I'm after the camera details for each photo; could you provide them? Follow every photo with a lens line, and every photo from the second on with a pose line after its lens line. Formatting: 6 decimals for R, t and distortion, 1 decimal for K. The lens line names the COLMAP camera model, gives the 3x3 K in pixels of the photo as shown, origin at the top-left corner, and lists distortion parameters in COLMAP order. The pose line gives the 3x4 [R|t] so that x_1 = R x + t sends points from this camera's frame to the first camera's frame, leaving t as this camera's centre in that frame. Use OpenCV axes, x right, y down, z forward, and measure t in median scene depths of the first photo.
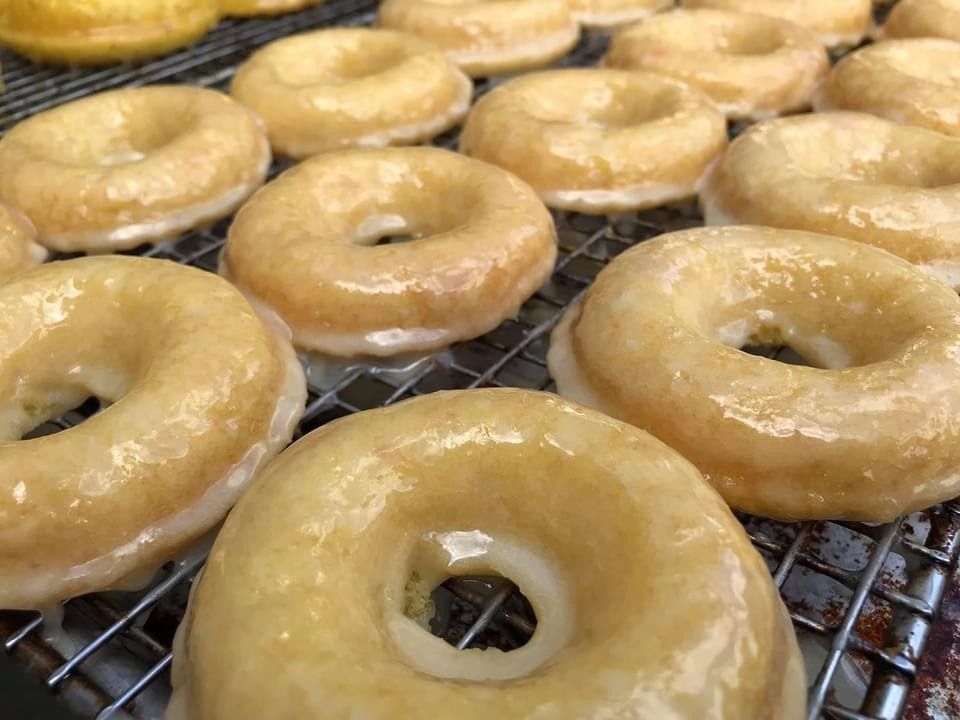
lens RADIAL K [[794.9, 0, 457.8], [0, 794.9, 359.7], [0, 0, 1]] dist [0.011813, 0.010880]
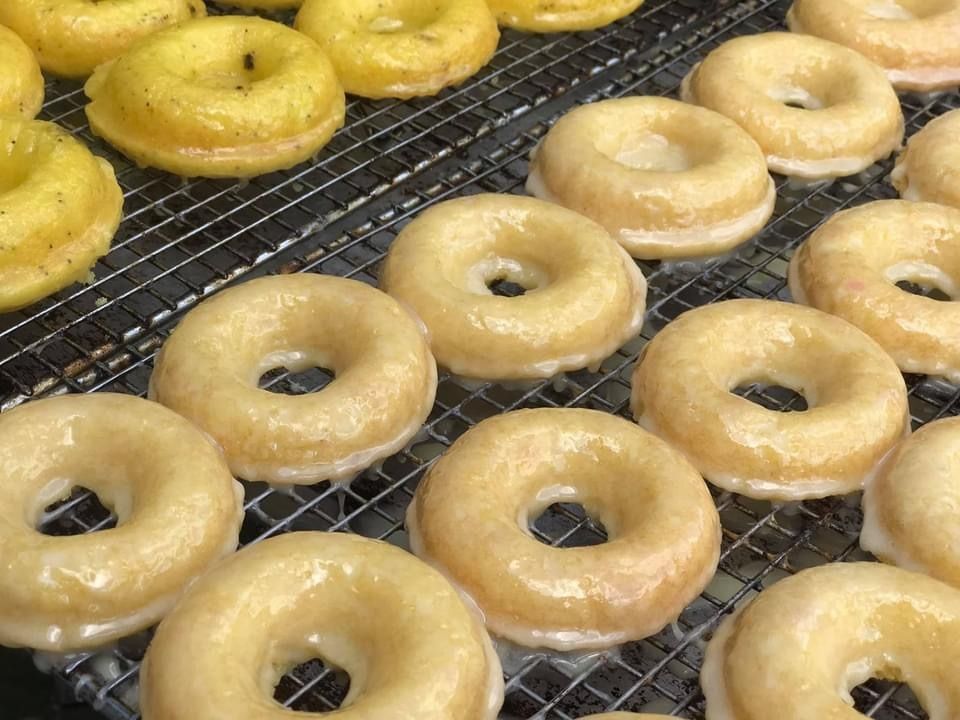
lens RADIAL K [[1608.3, 0, 480.0], [0, 1608.3, 360.0], [0, 0, 1]] dist [-0.047480, 0.871039]
pose [[0.992852, 0.119350, -0.001091, -0.249449], [-0.119290, 0.992569, 0.024029, -0.448693], [0.003951, -0.023727, 0.999711, -1.296893]]
